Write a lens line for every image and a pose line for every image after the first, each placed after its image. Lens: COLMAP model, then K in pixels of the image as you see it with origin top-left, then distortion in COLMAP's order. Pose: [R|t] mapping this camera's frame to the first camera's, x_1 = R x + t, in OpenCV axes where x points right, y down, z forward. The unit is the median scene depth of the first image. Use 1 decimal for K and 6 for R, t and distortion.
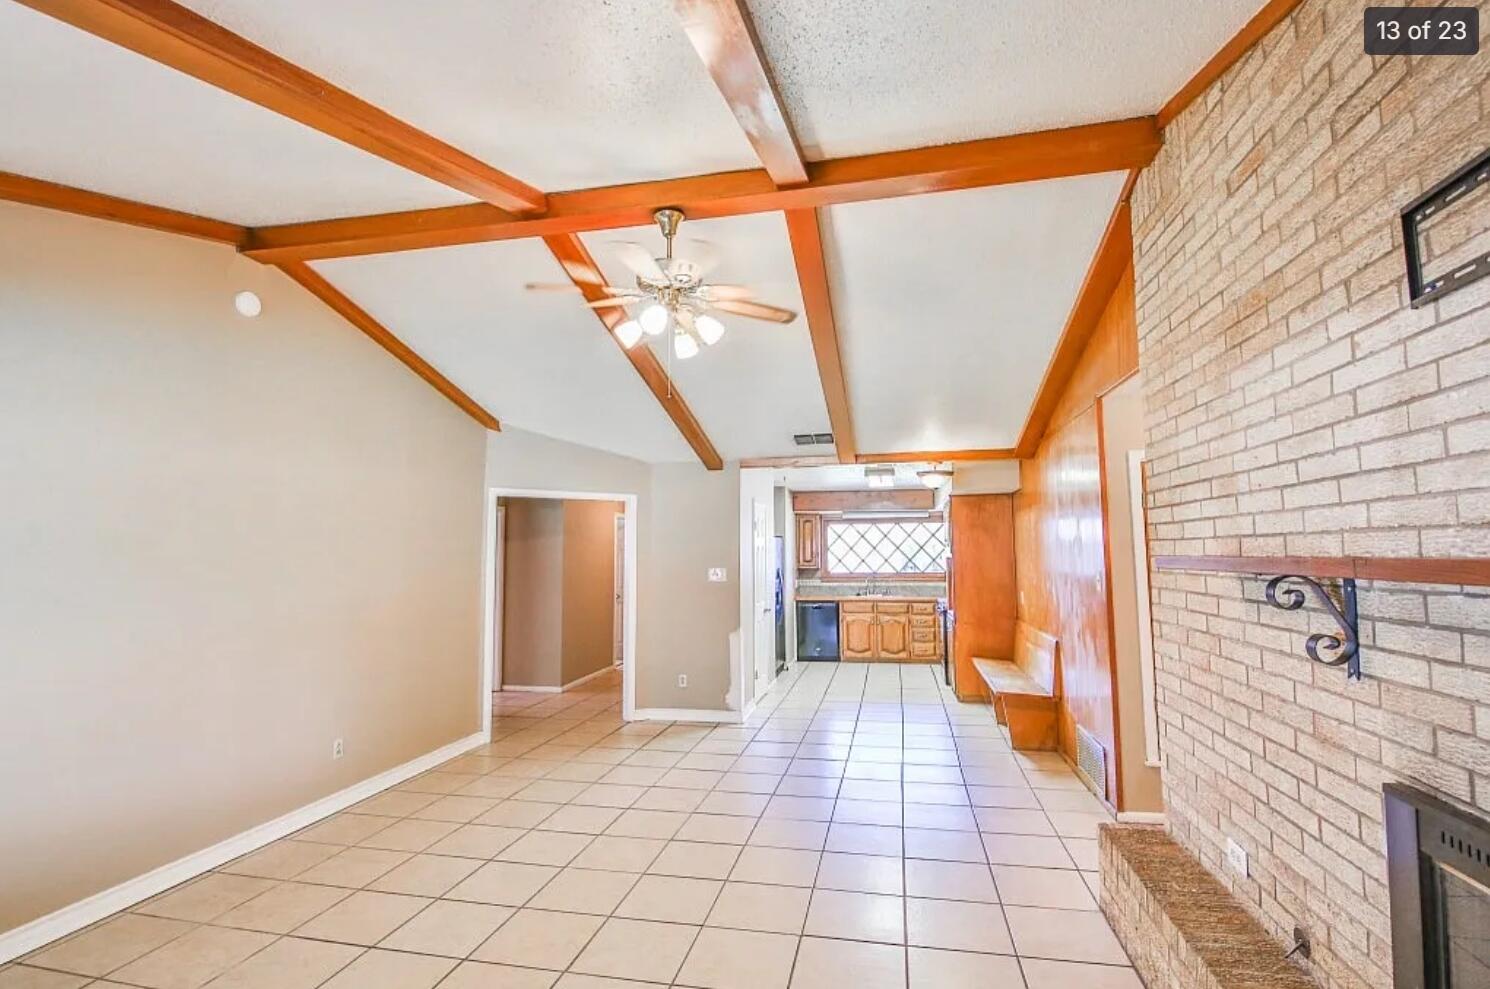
lens RADIAL K [[702.8, 0, 737.7], [0, 702.8, 497.7], [0, 0, 1]] dist [-0.010769, -0.006024]
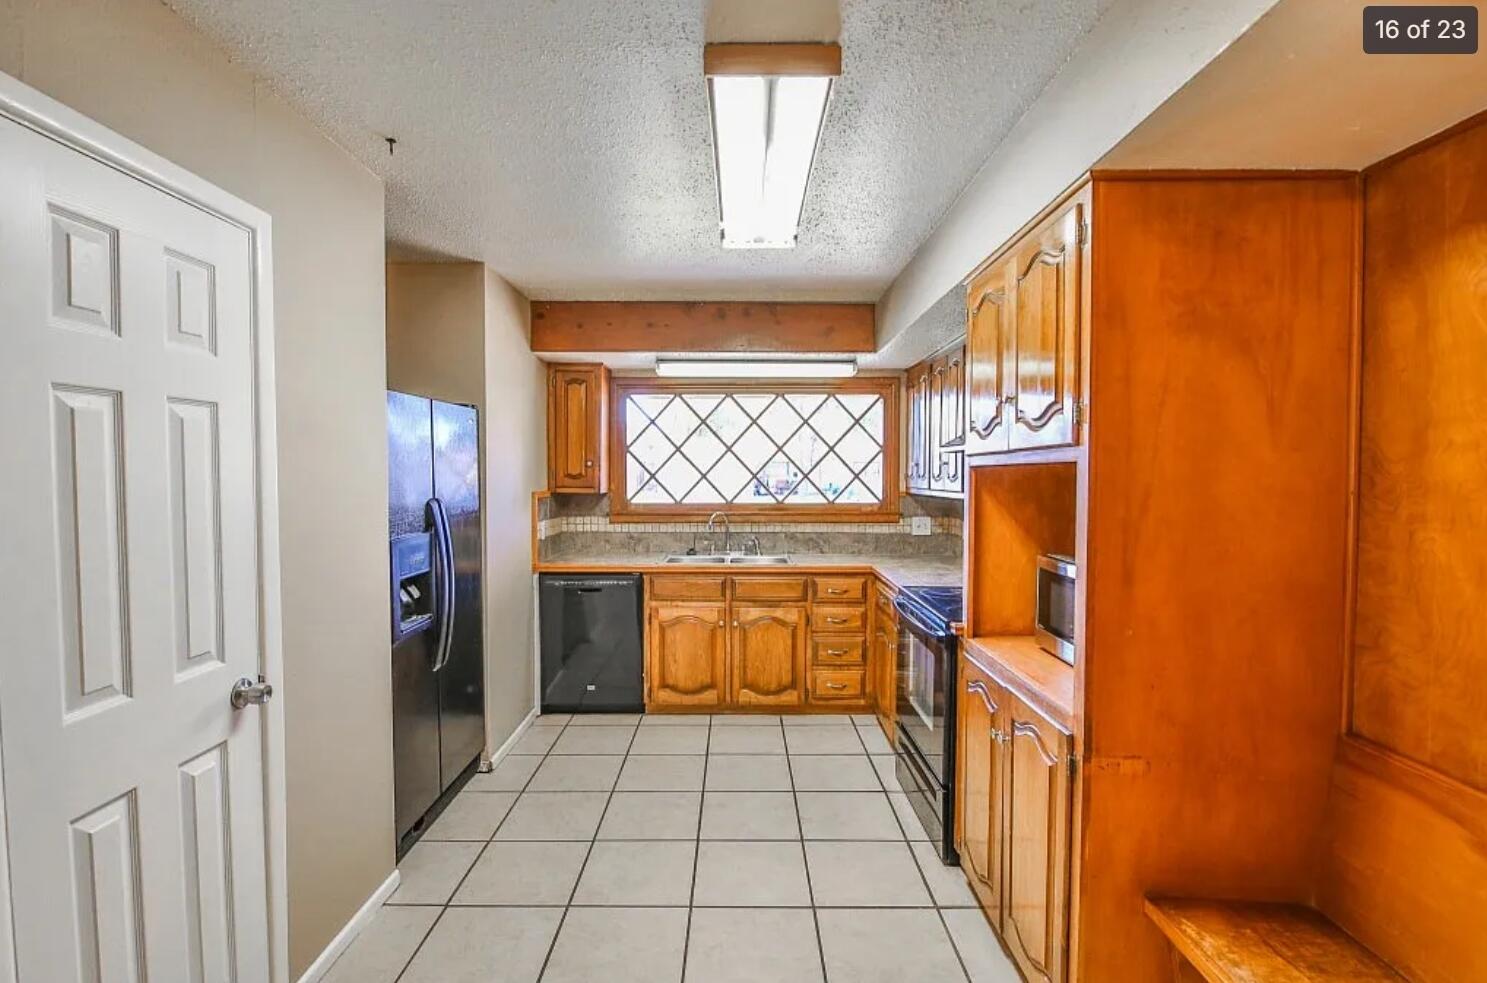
lens RADIAL K [[687.4, 0, 739.4], [0, 687.4, 497.8], [0, 0, 1]] dist [-0.010031, -0.006555]
pose [[0.976319, 0.001815, 0.216328, 0.111927], [-0.027799, 0.992727, 0.117131, 0.054171], [-0.214542, -0.120371, 0.969269, 0.601353]]
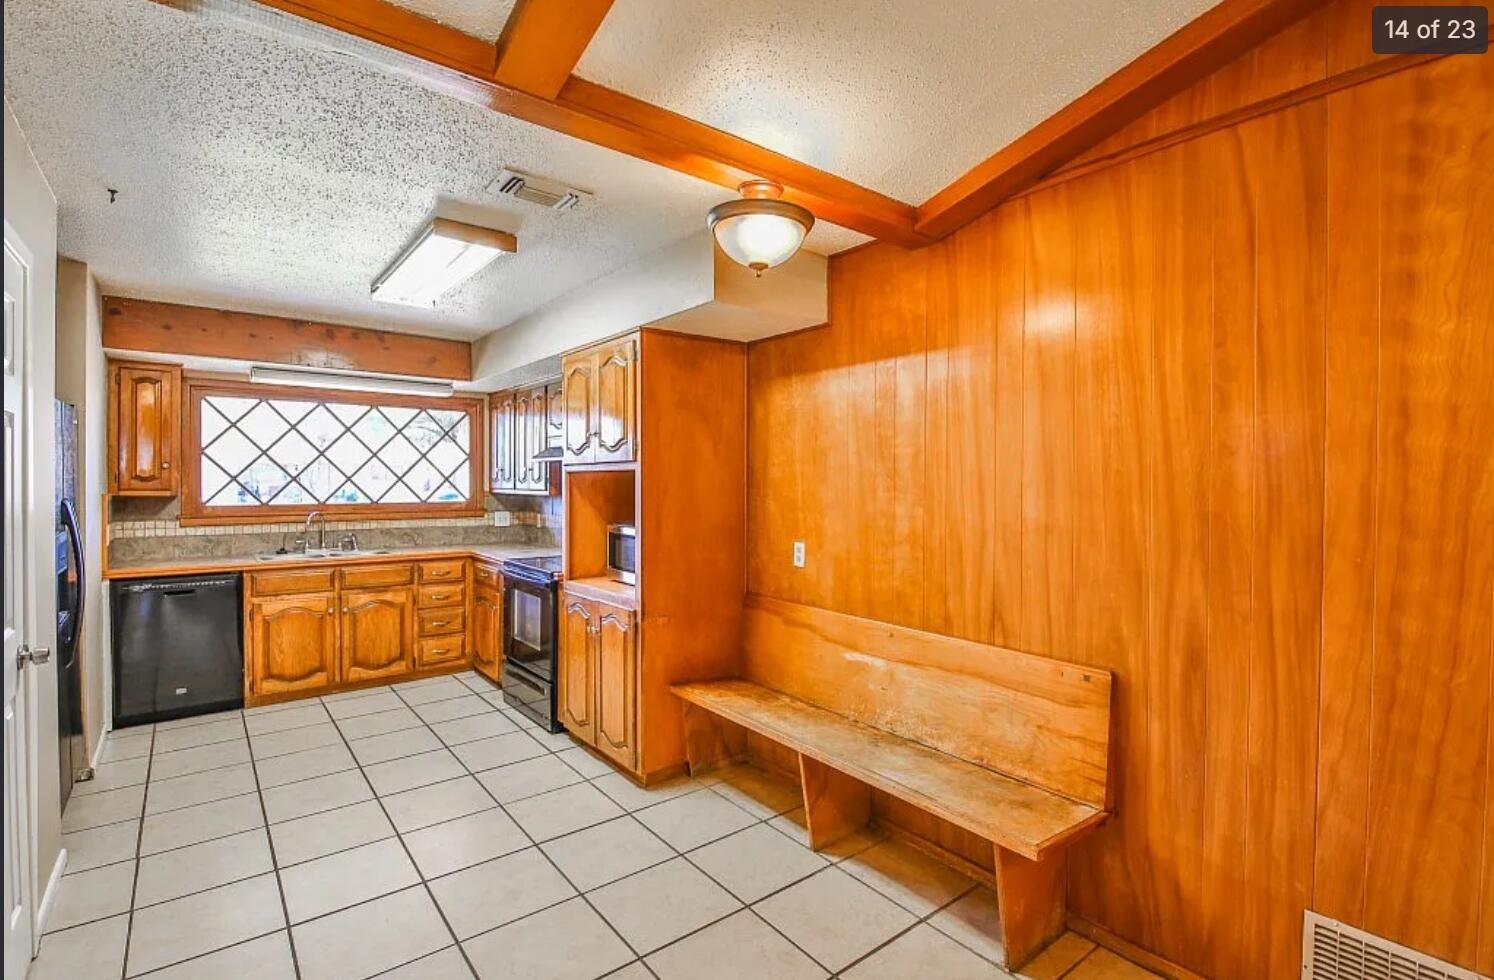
lens RADIAL K [[692.7, 0, 764.1], [0, 692.7, 488.4], [0, 0, 1]] dist [-0.021956, -0.000325]
pose [[0.608991, 0.000823, 0.793176, 0.005217], [-0.076538, 0.995394, 0.057732, 0.047798], [-0.789475, -0.095866, 0.606249, 0.497804]]
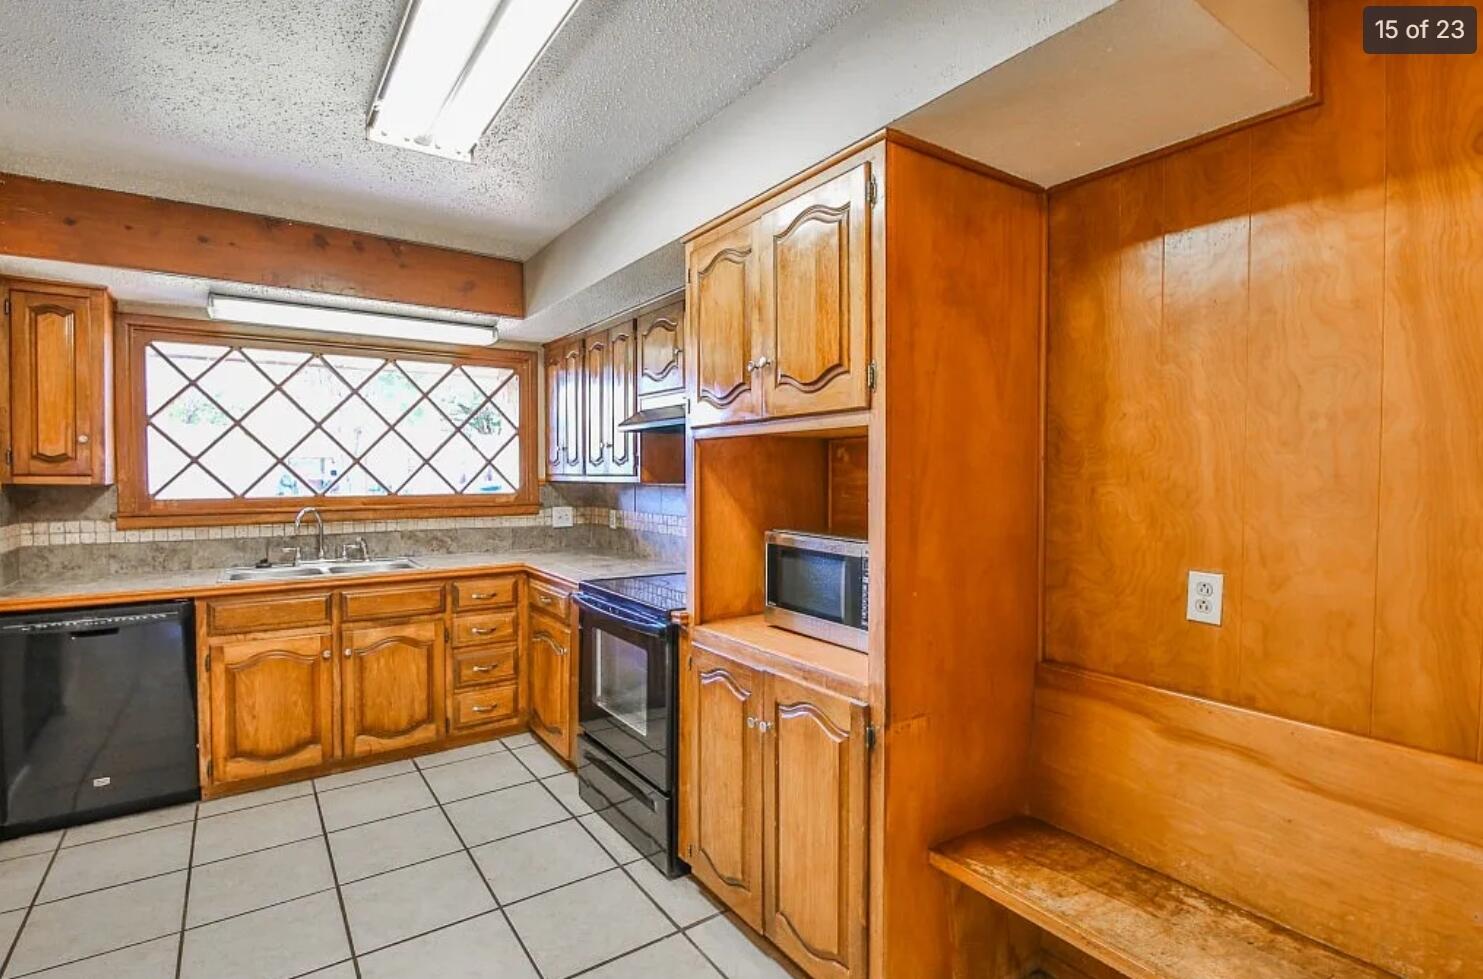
lens RADIAL K [[699.5, 0, 734.2], [0, 699.5, 492.7], [0, 0, 1]] dist [-0.010769, -0.006024]
pose [[0.673704, -0.012676, 0.738892, 0.084145], [-0.068342, 0.994500, 0.079373, 0.067452], [-0.735834, -0.103971, 0.669132, 0.655920]]
